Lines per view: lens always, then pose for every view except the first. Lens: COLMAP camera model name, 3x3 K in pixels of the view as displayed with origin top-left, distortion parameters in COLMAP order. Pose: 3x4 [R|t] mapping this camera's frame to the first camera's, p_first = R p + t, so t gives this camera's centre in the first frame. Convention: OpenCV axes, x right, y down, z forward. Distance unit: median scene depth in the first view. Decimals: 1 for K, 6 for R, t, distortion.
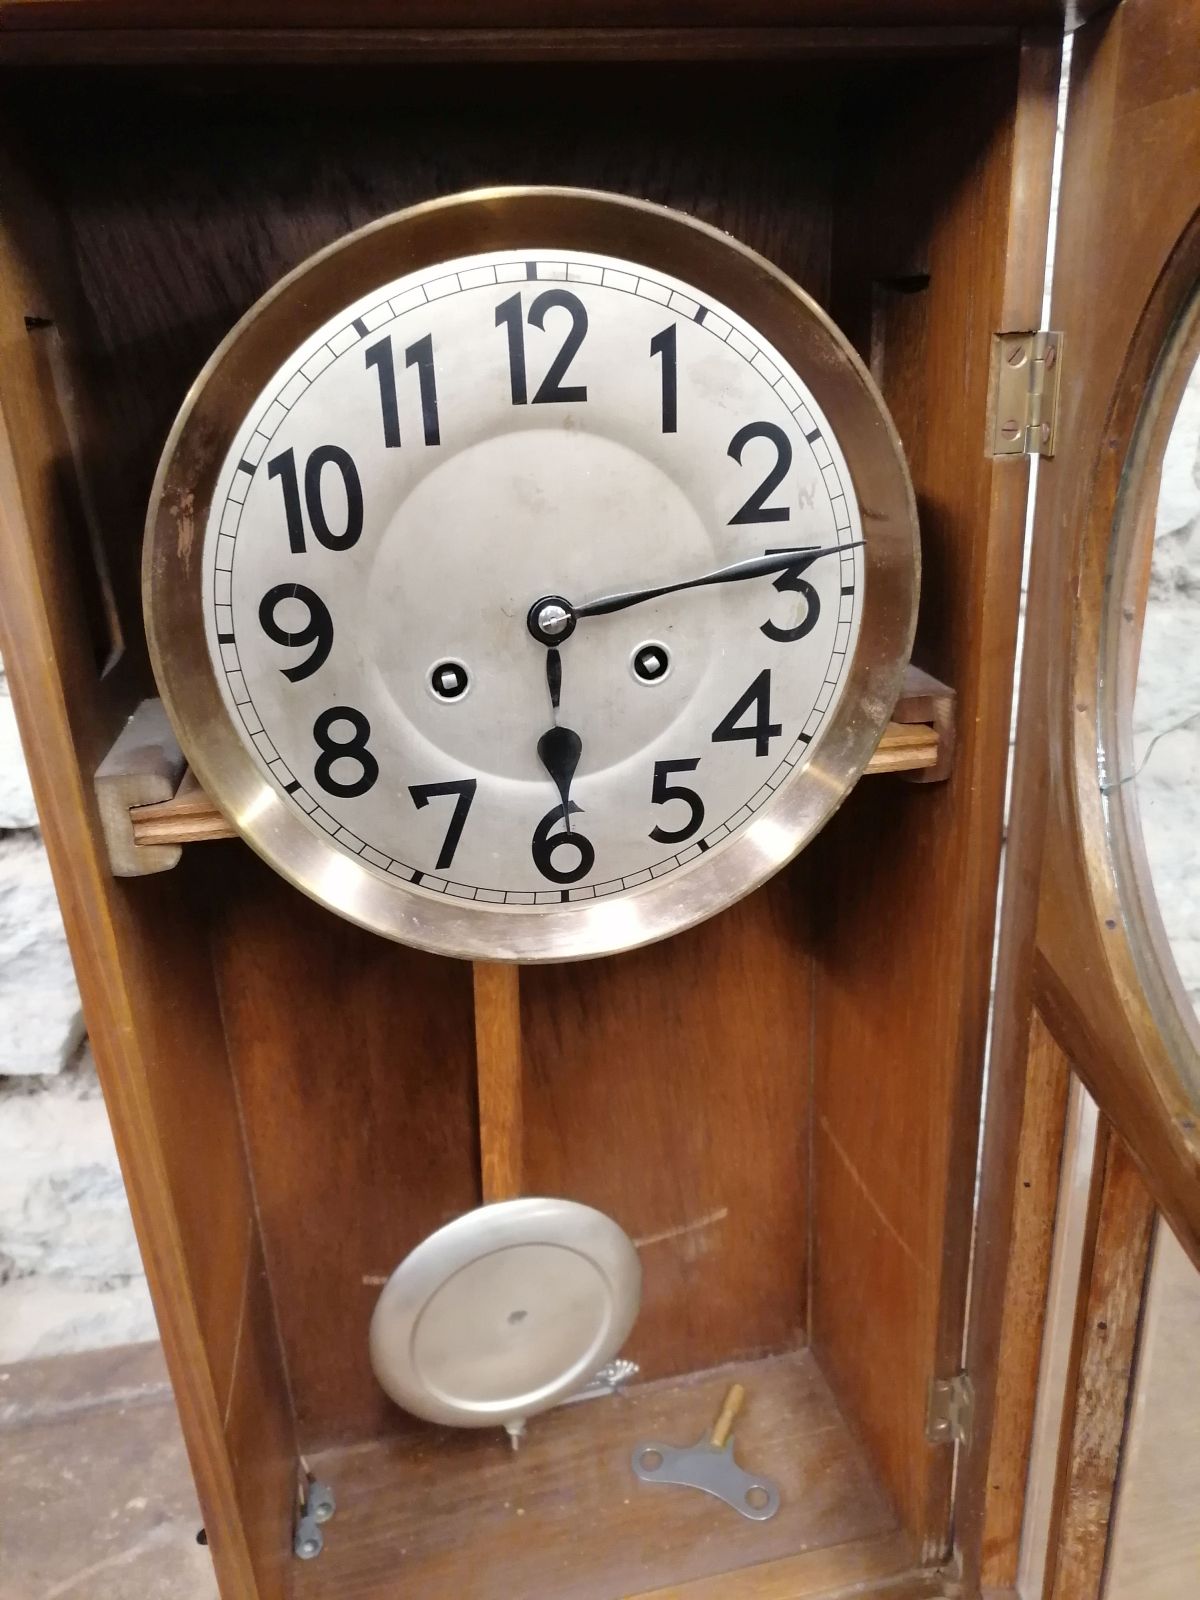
lens RADIAL K [[1203.5, 0, 605.2], [0, 1203.5, 806.6], [0, 0, 1]] dist [0.031893, -0.016668]
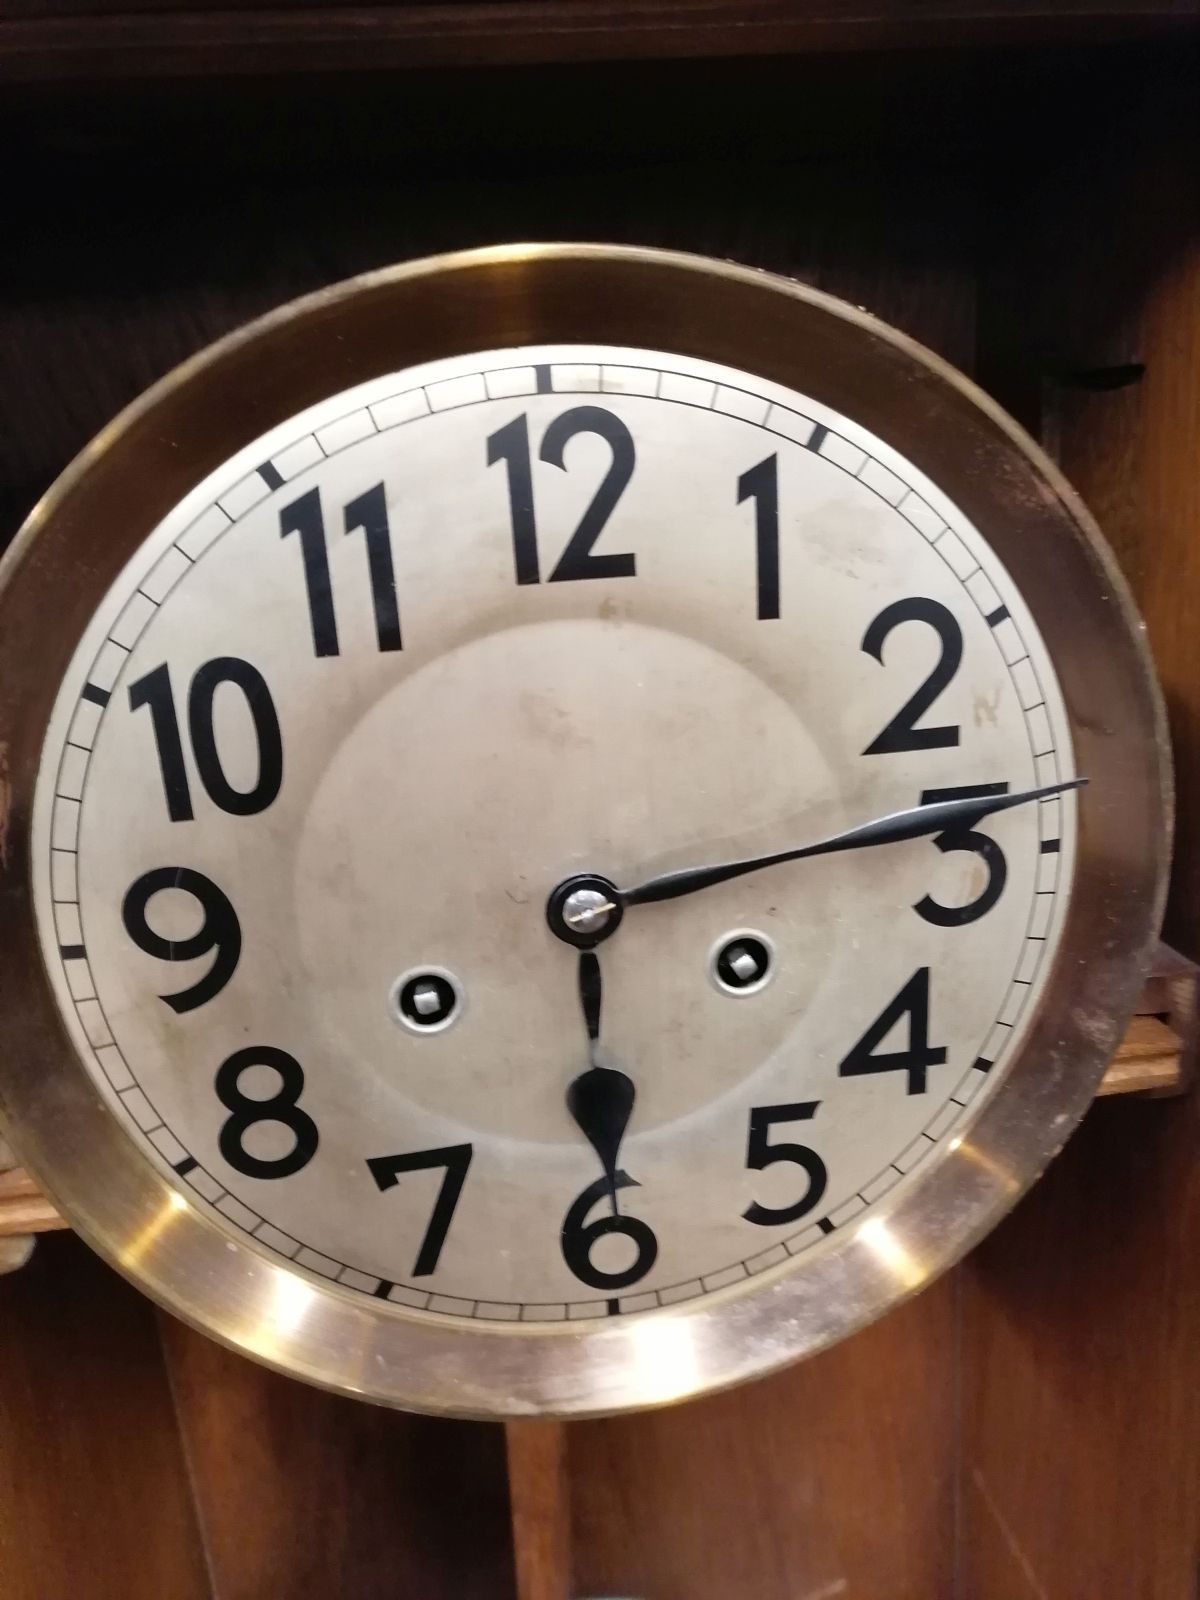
lens RADIAL K [[1203.5, 0, 610.4], [0, 1203.5, 802.1], [0, 0, 1]] dist [0.031893, -0.016668]
pose [[0.998370, -0.011289, -0.055950, 0.004800], [0.006993, 0.997054, -0.076381, -0.158226], [0.056647, 0.075865, 0.995508, 0.355921]]
